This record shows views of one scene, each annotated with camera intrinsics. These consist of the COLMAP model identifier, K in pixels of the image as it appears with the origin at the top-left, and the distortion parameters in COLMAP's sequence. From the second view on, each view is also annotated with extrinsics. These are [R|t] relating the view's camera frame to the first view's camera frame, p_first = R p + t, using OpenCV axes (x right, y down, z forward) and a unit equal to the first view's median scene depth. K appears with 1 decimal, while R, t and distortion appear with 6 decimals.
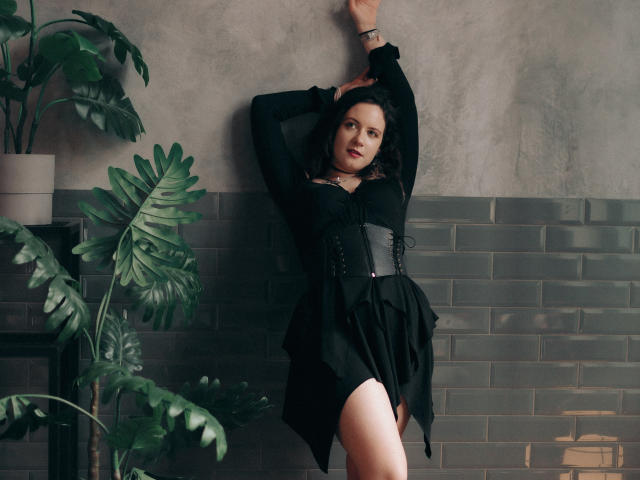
lens RADIAL K [[1352.5, 0, 320.0], [0, 1352.5, 240.0], [0, 0, 1]] dist [-0.077467, -0.359889]
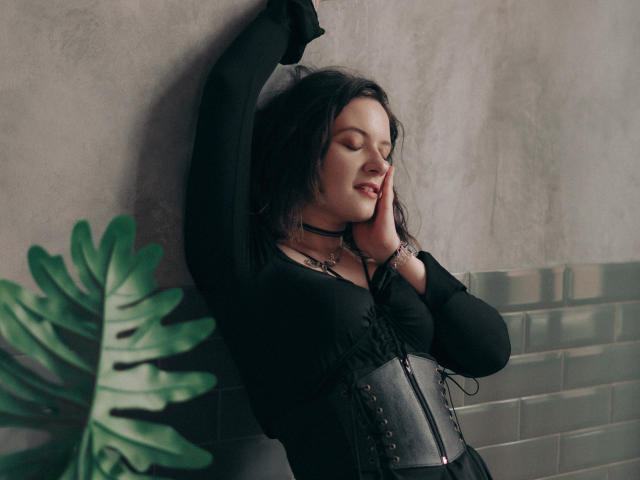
lens RADIAL K [[1352.5, 0, 320.0], [0, 1352.5, 240.0], [0, 0, 1]] dist [-0.077467, -0.359889]
pose [[0.841034, -0.039232, 0.539558, -0.259750], [0.026091, 0.999148, 0.031980, -0.067836], [-0.540352, -0.012819, 0.841341, 0.521548]]
